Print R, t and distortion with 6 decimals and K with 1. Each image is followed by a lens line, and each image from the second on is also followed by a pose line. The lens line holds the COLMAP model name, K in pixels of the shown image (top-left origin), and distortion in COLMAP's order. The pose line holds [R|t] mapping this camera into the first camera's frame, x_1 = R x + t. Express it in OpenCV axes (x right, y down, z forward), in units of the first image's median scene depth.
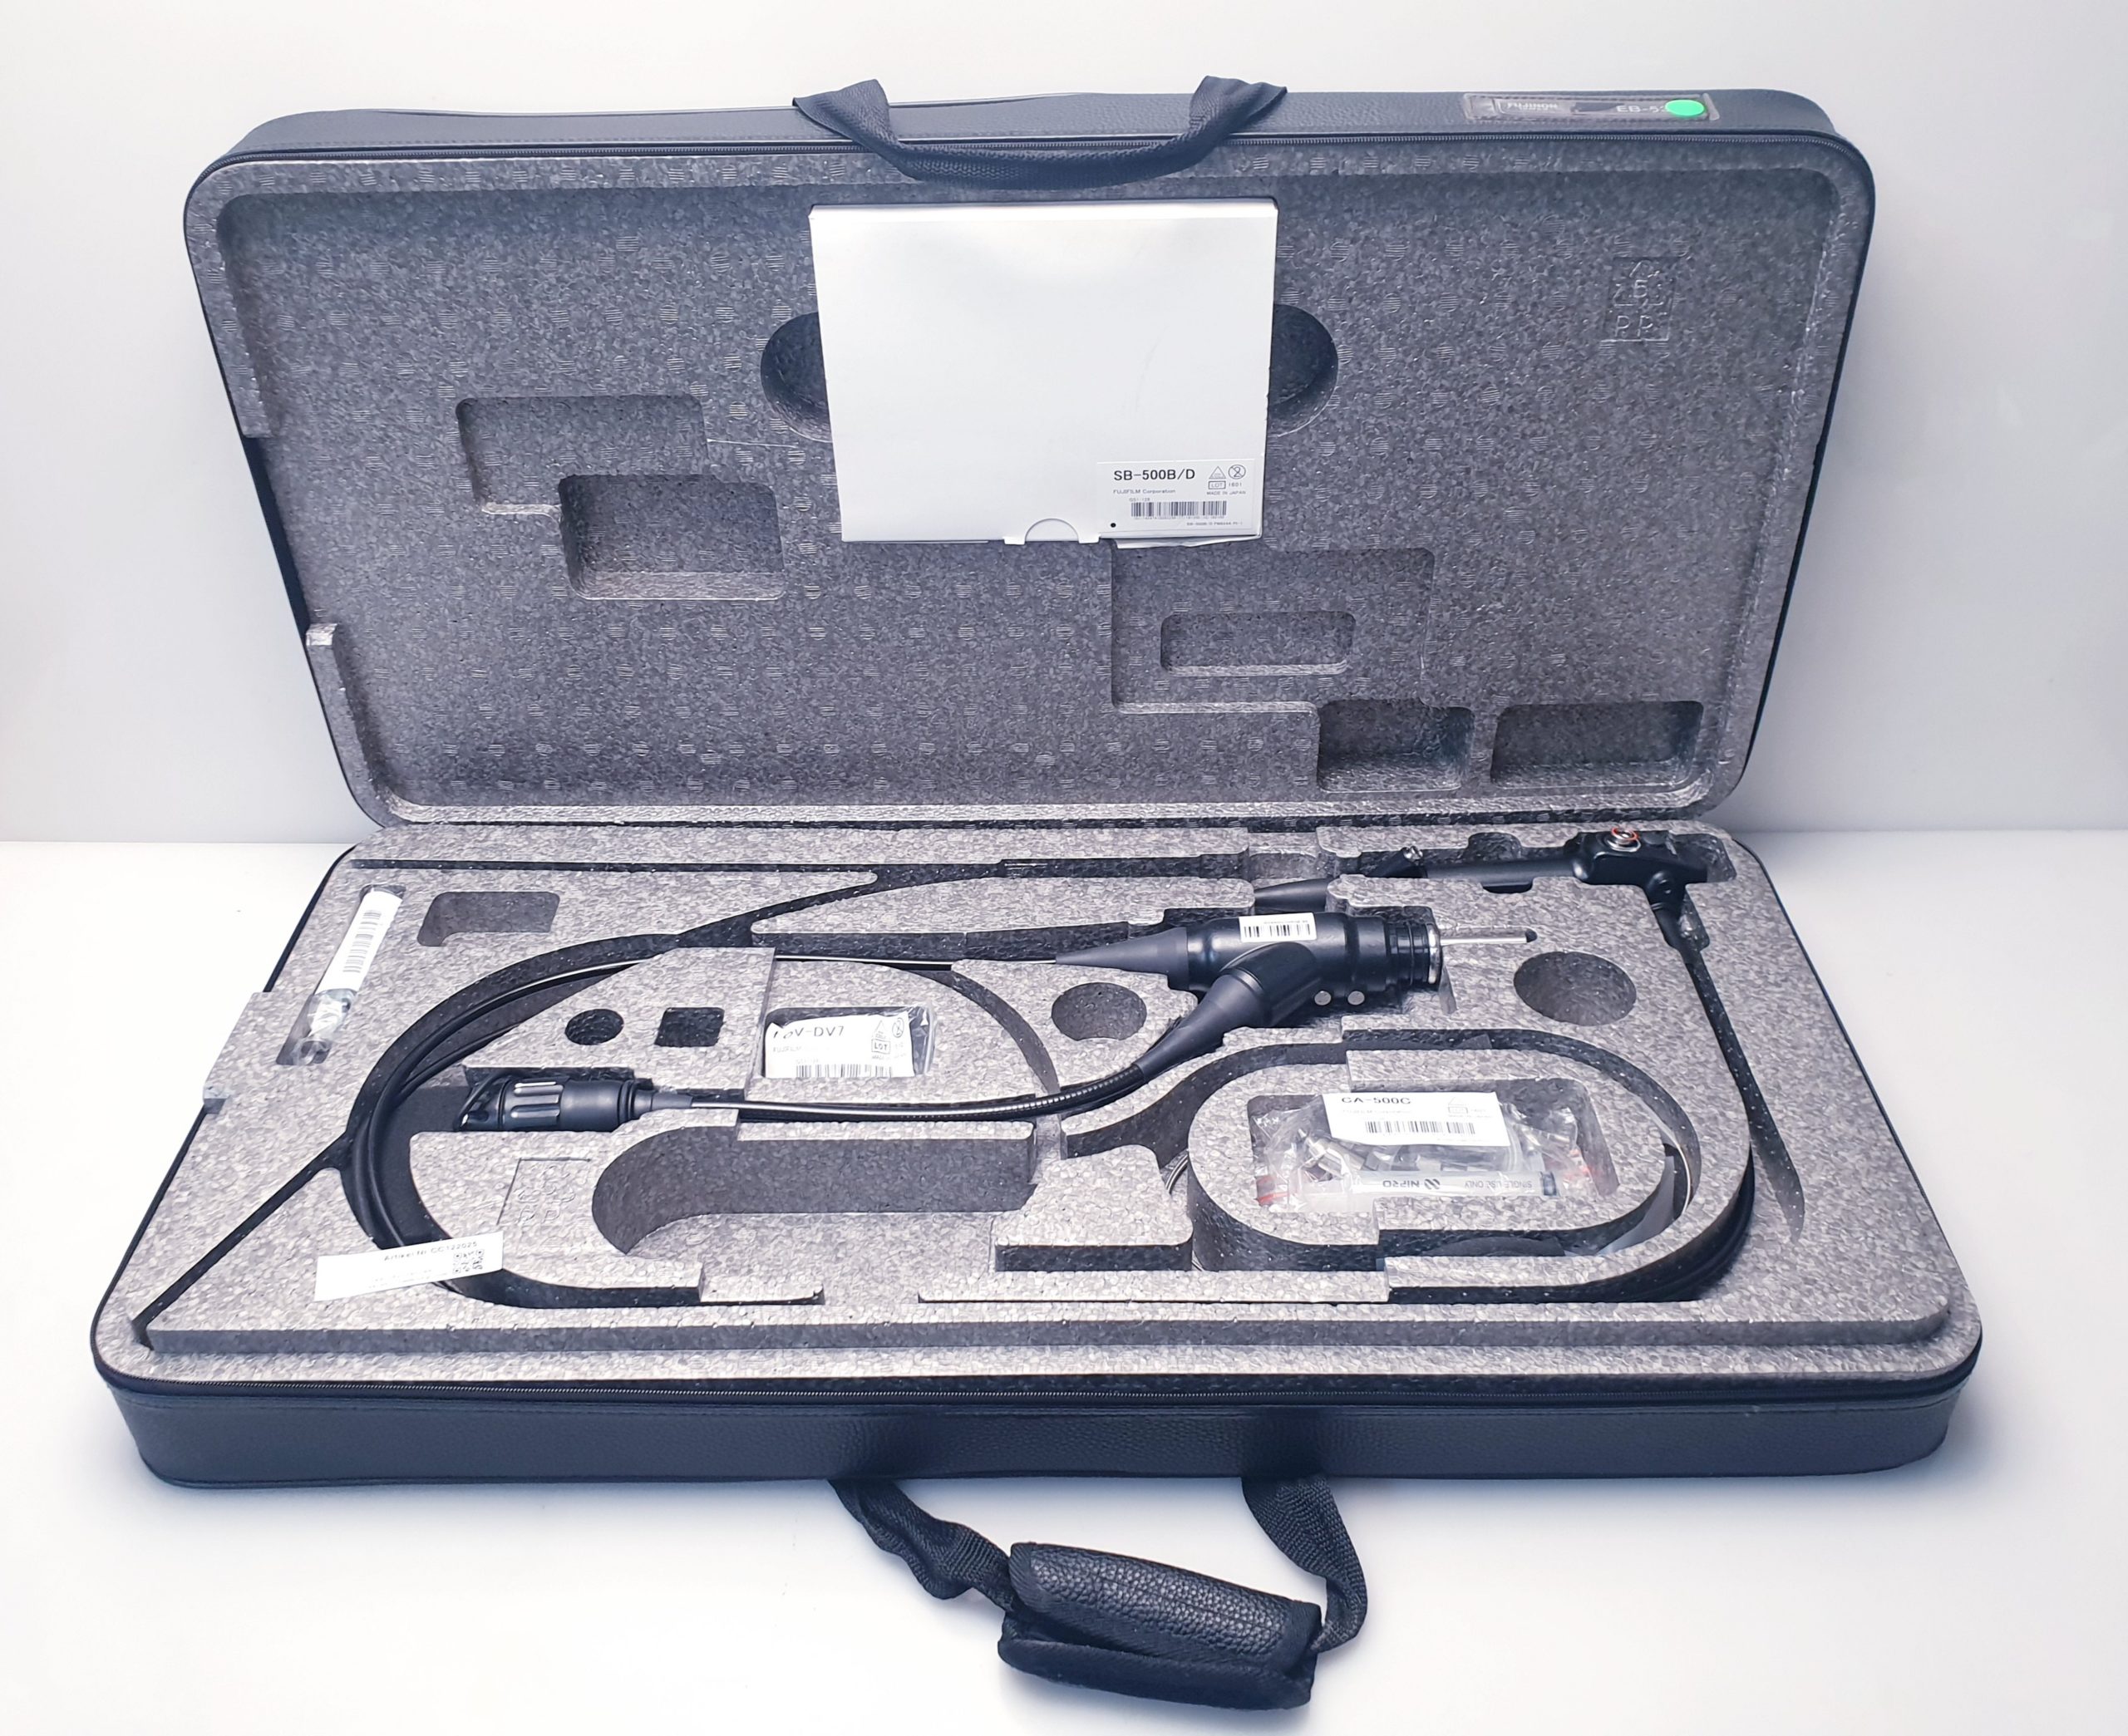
lens RADIAL K [[1874.0, 0, 1078.8], [0, 1874.0, 873.5], [0, 0, 1]] dist [0.103093, -0.398048]
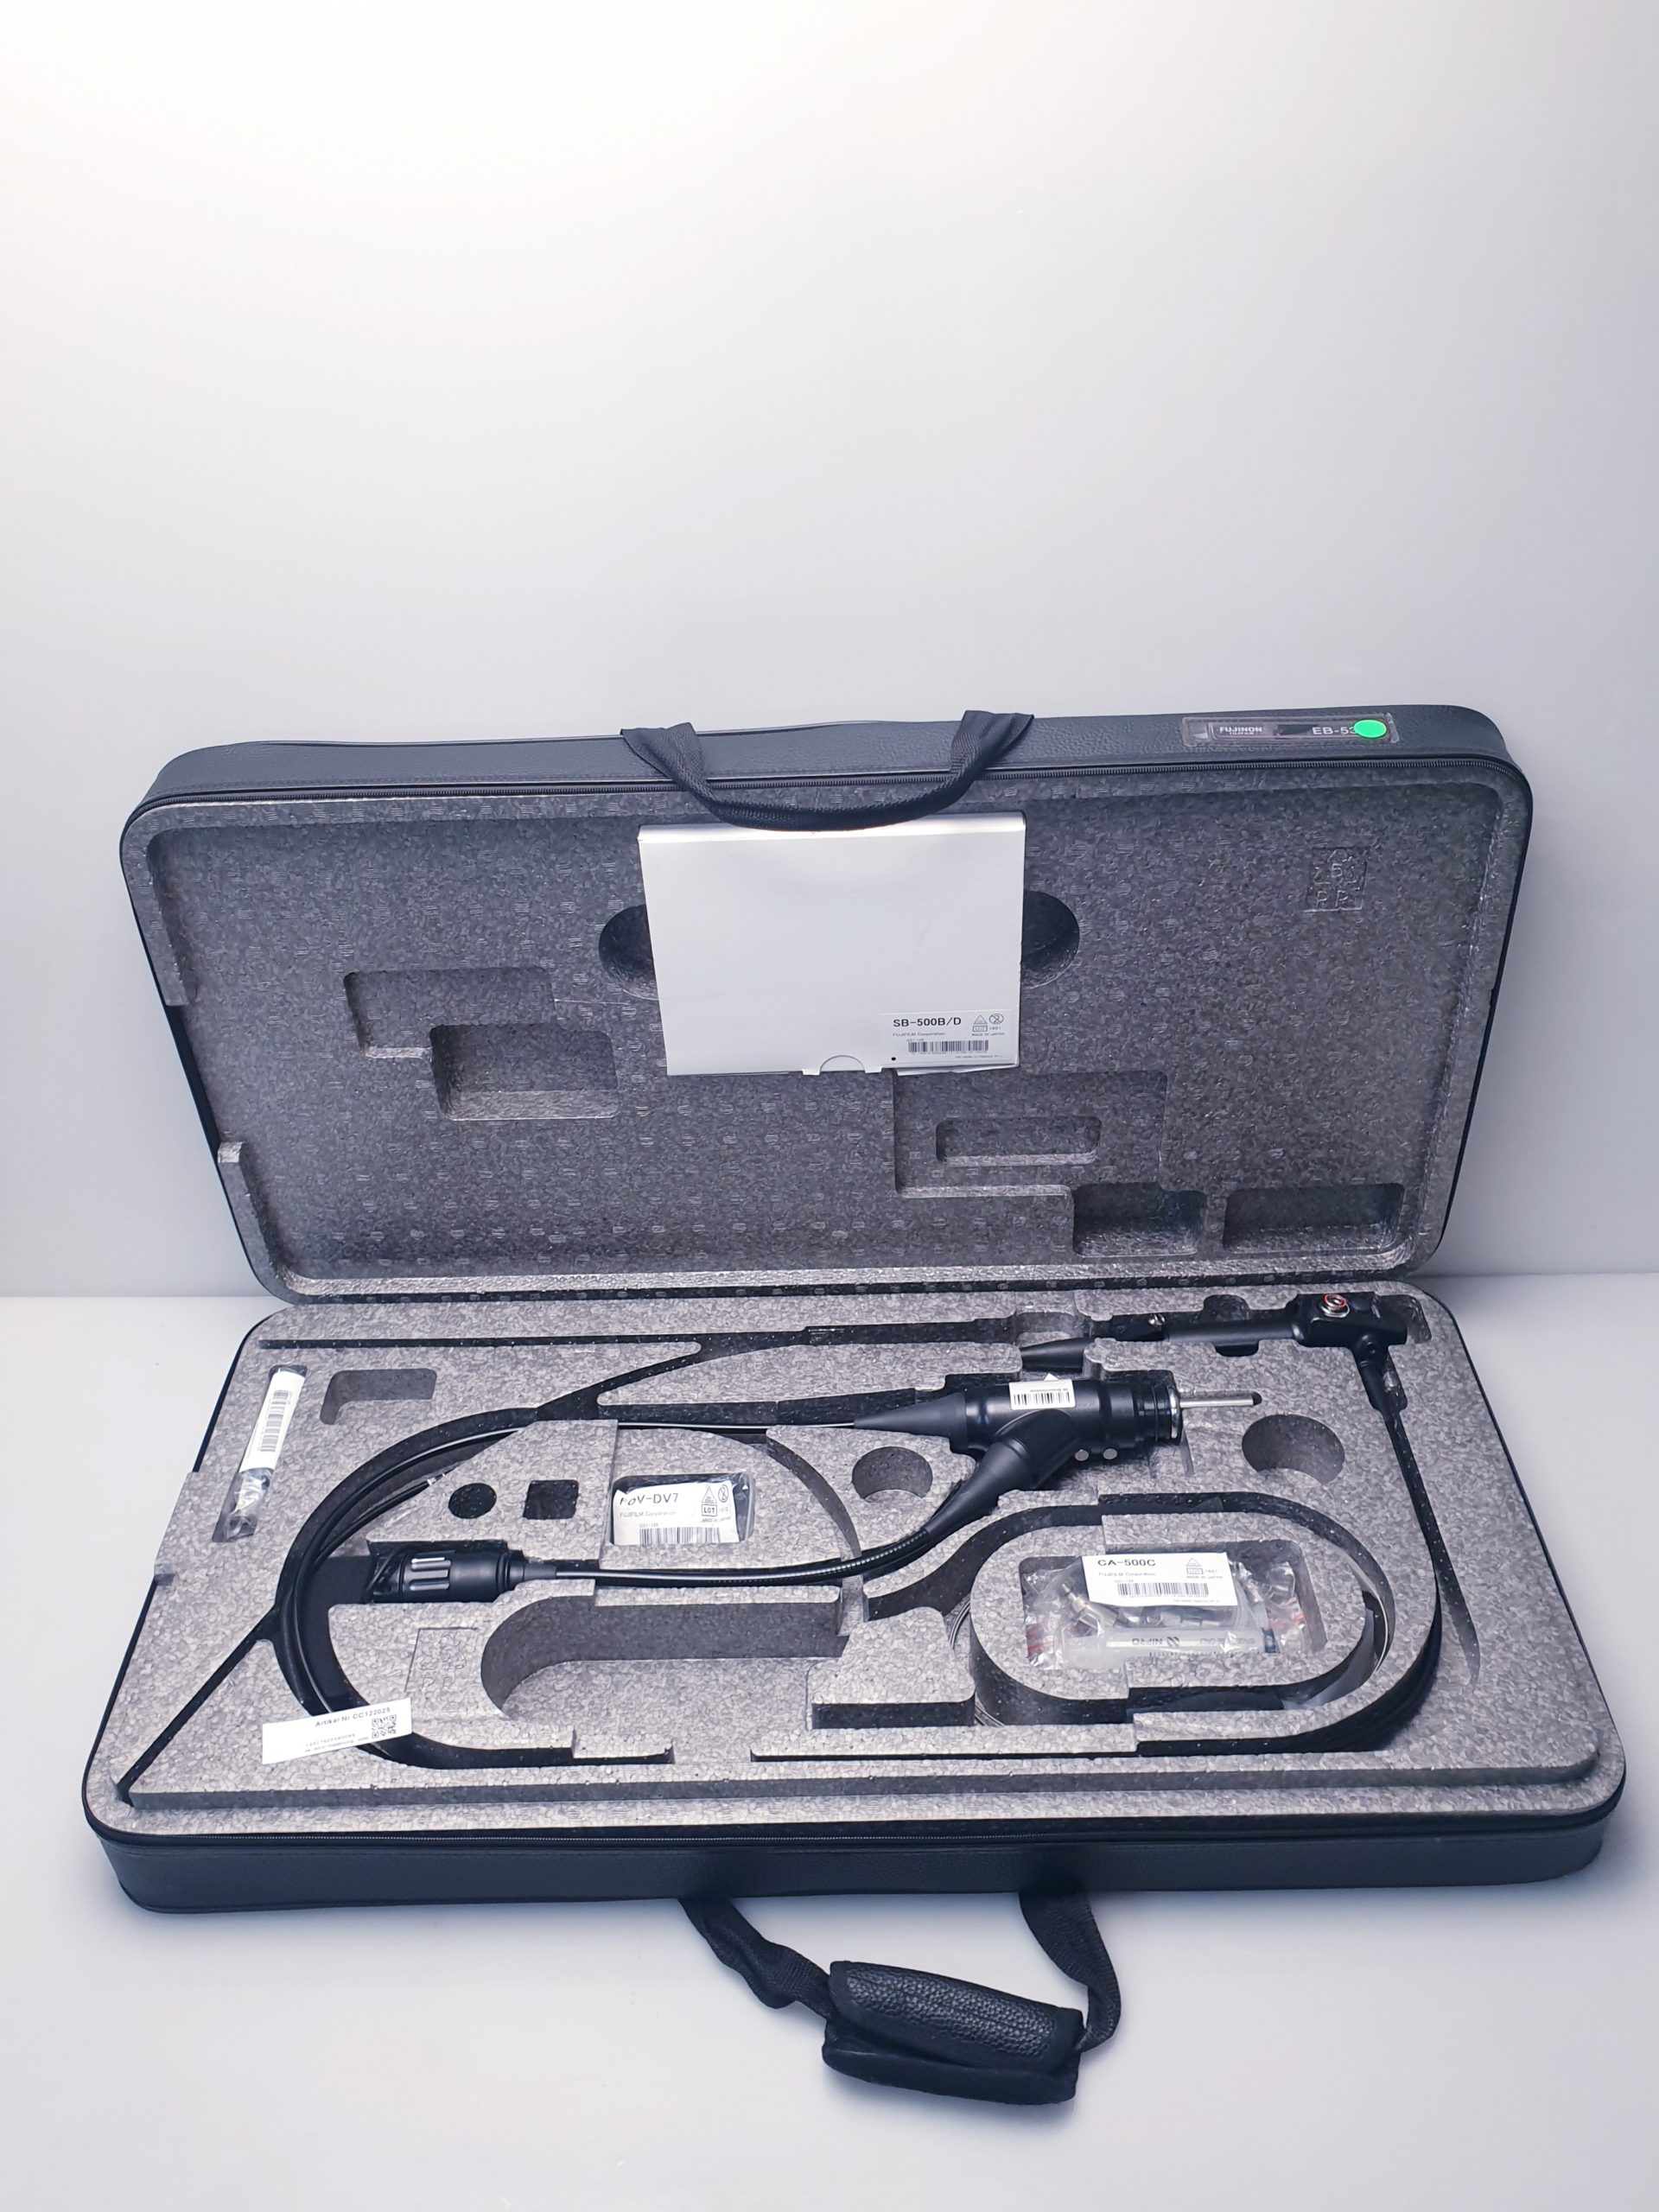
lens RADIAL K [[1791.1, 0, 825.4], [0, 1791.1, 1105.2], [0, 0, 1]] dist [0.063662, -0.254792]
pose [[0.999568, -0.021228, -0.020331, -0.003635], [0.021347, 0.999756, 0.005650, -0.177152], [0.020206, -0.006082, 0.999777, -0.143469]]
